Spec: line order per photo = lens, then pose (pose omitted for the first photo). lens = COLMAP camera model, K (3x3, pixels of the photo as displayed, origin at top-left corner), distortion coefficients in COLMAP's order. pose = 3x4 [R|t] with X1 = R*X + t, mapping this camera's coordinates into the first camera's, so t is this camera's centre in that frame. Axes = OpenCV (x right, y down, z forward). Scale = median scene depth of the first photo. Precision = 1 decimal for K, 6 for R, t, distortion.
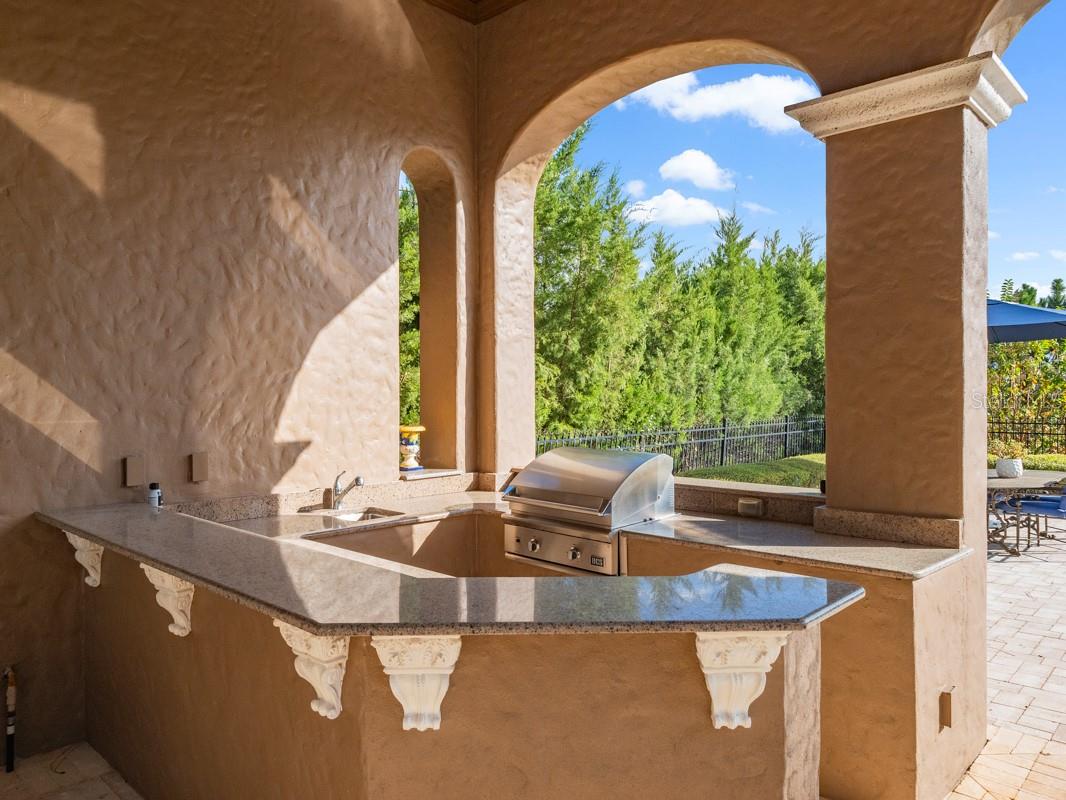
lens RADIAL K [[778.5, 0, 533.0], [0, 778.5, 400.0], [0, 0, 1]] dist [-0.005360, -0.001915]
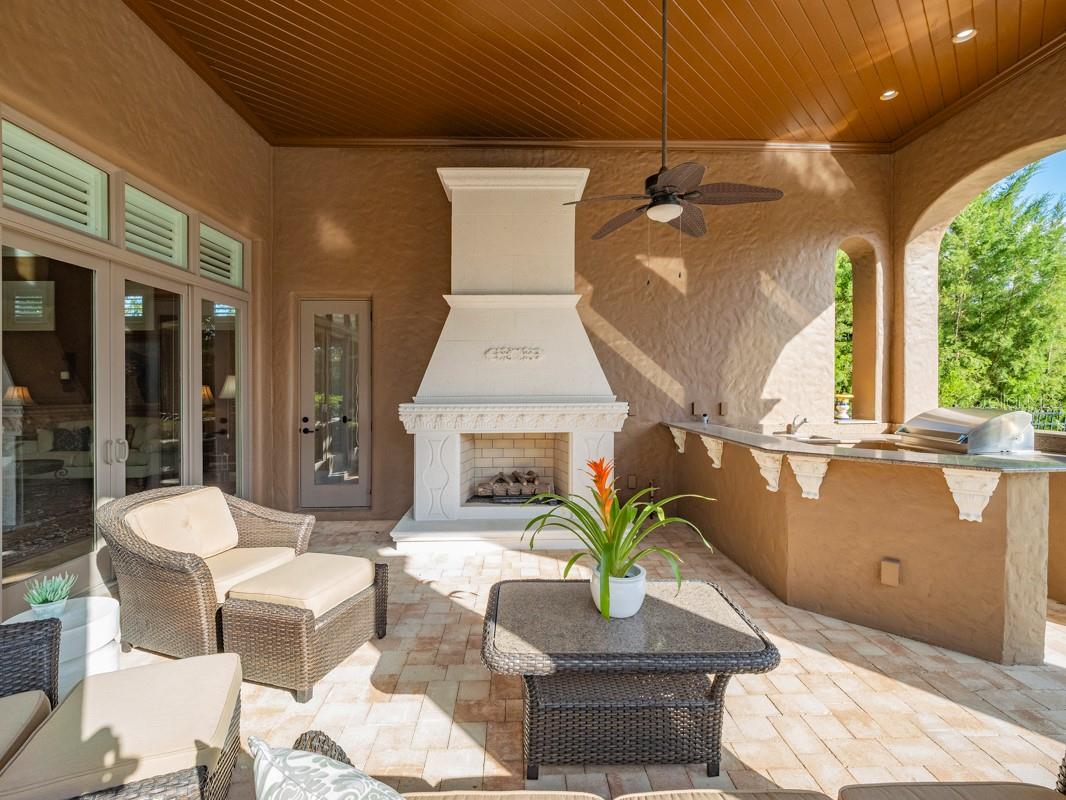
lens RADIAL K [[501.9, 0, 513.2], [0, 501.9, 392.6], [0, 0, 1]] dist [0.000917, -0.006796]
pose [[0.696417, 0.011719, -0.717542, 0.159095], [-0.006989, 0.999930, 0.009548, 0.027093], [0.717603, -0.001635, 0.696450, -0.383548]]
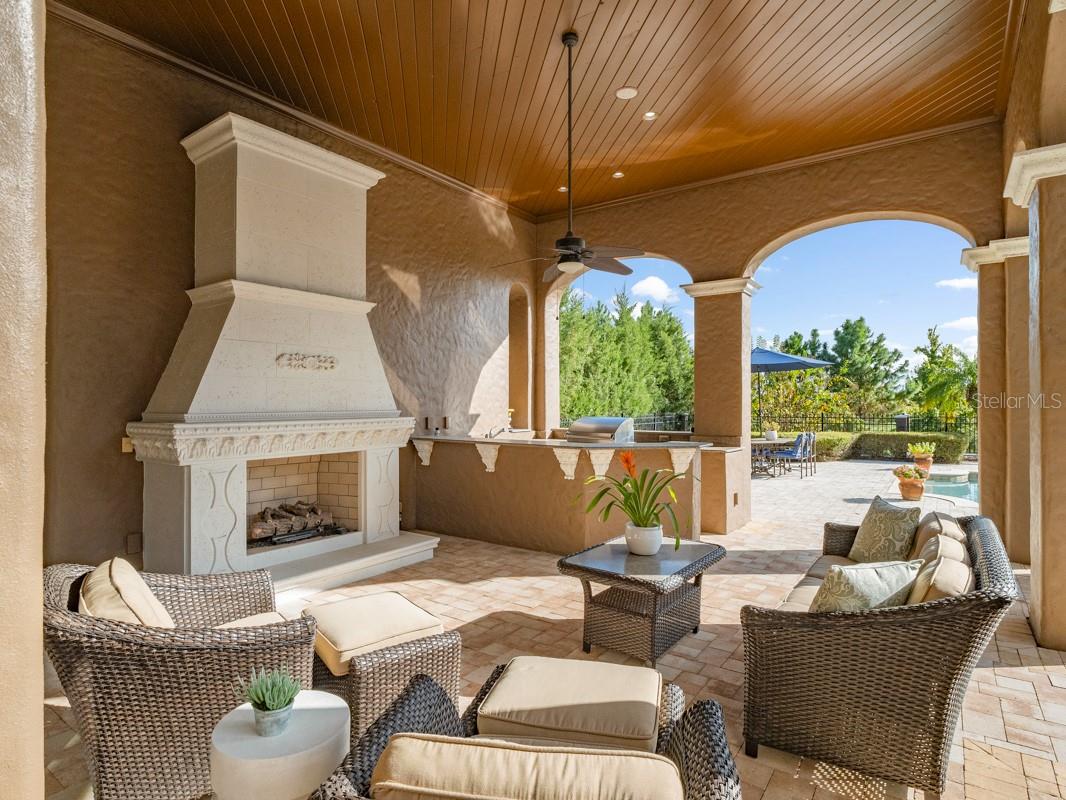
lens RADIAL K [[606.7, 0, 533.0], [0, 606.7, 400.0], [0, 0, 1]] dist [-0.000507, -0.000717]
pose [[0.989265, 0.005059, 0.146048, -0.385229], [-0.002819, 0.999875, -0.015540, 0.039847], [-0.146108, 0.014961, 0.989155, -0.792196]]
